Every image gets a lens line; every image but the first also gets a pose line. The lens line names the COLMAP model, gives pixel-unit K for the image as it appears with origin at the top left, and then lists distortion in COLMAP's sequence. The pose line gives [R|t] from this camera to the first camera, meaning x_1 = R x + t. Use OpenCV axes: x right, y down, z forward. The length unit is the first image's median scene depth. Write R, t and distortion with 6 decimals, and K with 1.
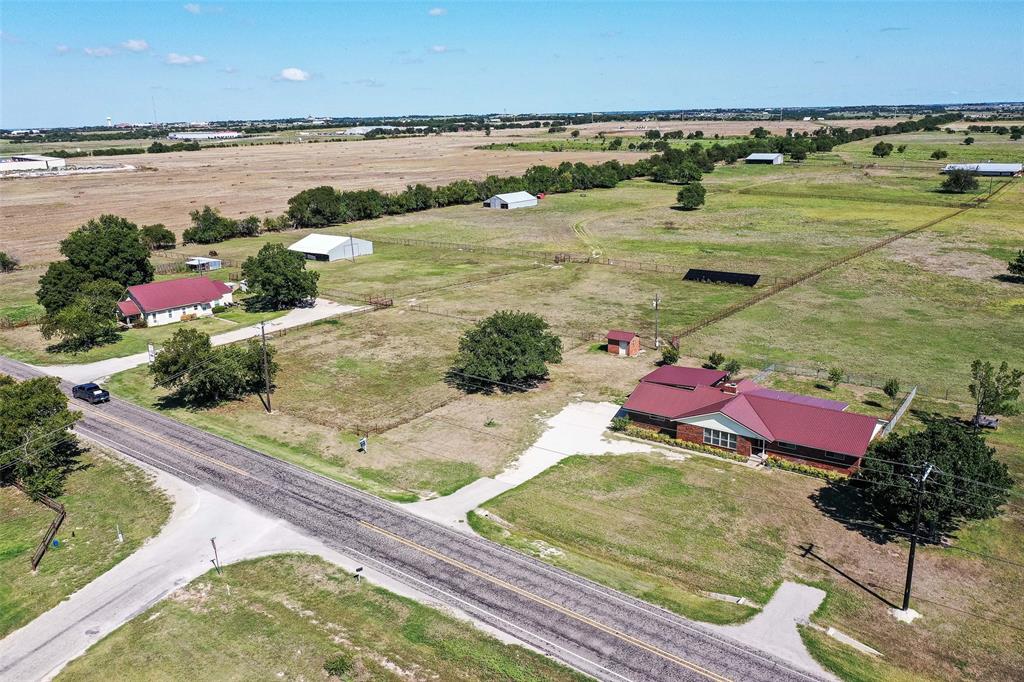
lens RADIAL K [[806.4, 0, 512.7], [0, 806.4, 337.4], [0, 0, 1]] dist [0.005687, 0.002195]
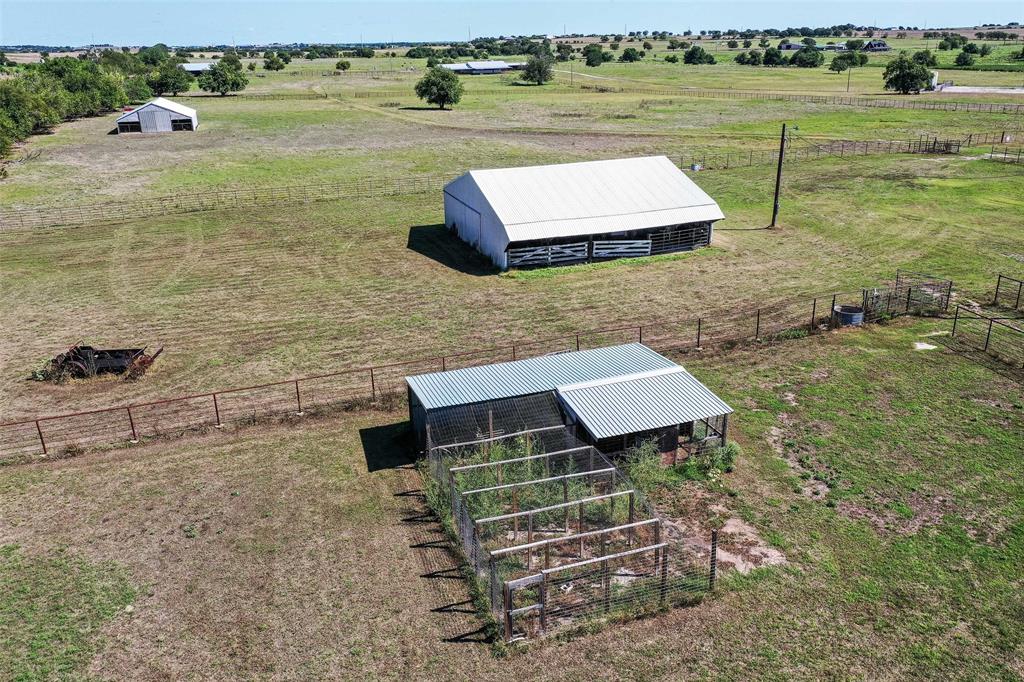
lens RADIAL K [[806.4, 0, 508.1], [0, 806.4, 343.8], [0, 0, 1]] dist [0.005687, 0.002195]
pose [[0.549832, -0.281865, 0.786280, -0.392553], [0.229277, 0.956115, 0.182418, -0.102248], [-0.803191, 0.079977, 0.590328, 0.717220]]
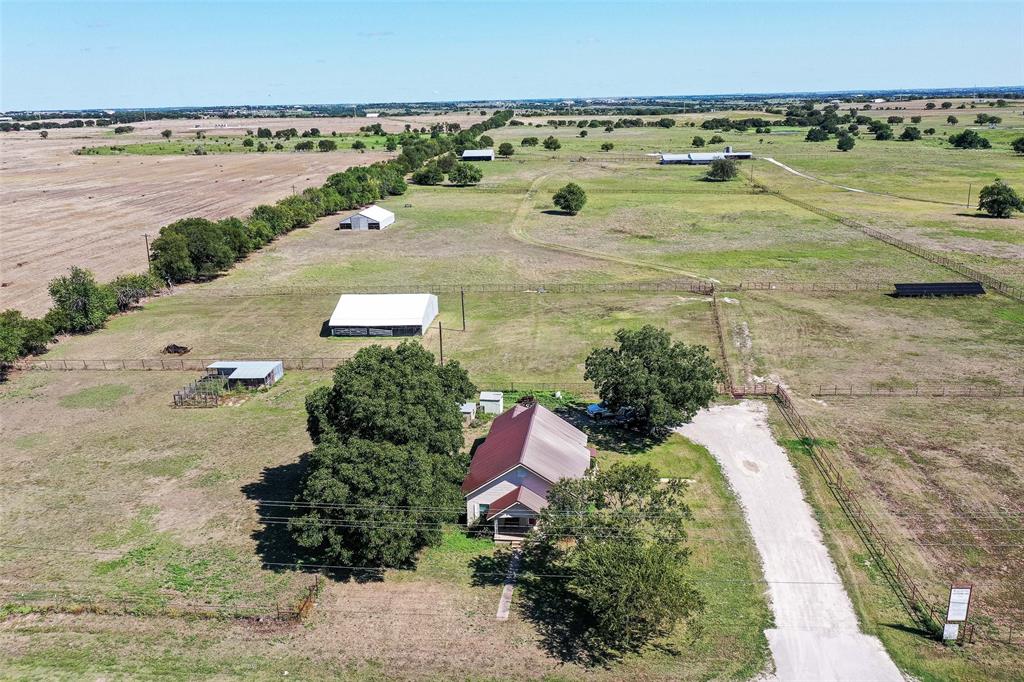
lens RADIAL K [[806.4, 0, 509.5], [0, 806.4, 342.8], [0, 0, 1]] dist [0.005687, 0.002195]
pose [[0.841082, -0.153186, 0.518763, -0.404032], [0.148206, 0.987623, 0.051347, -0.088580], [-0.520208, 0.033697, 0.853375, 0.330274]]
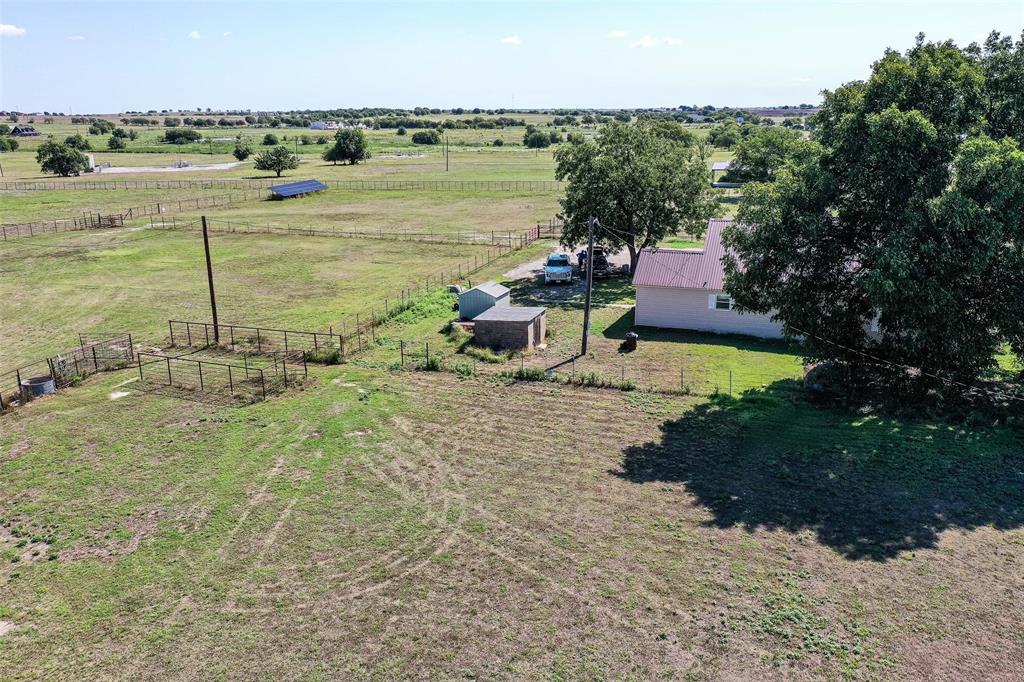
lens RADIAL K [[806.4, 0, 514.6], [0, 806.4, 347.2], [0, 0, 1]] dist [0.005687, 0.002195]
pose [[-0.342155, -0.236153, 0.909484, -0.403874], [0.269033, 0.902763, 0.335620, -0.098440], [-0.900306, 0.359516, -0.245352, 0.708905]]
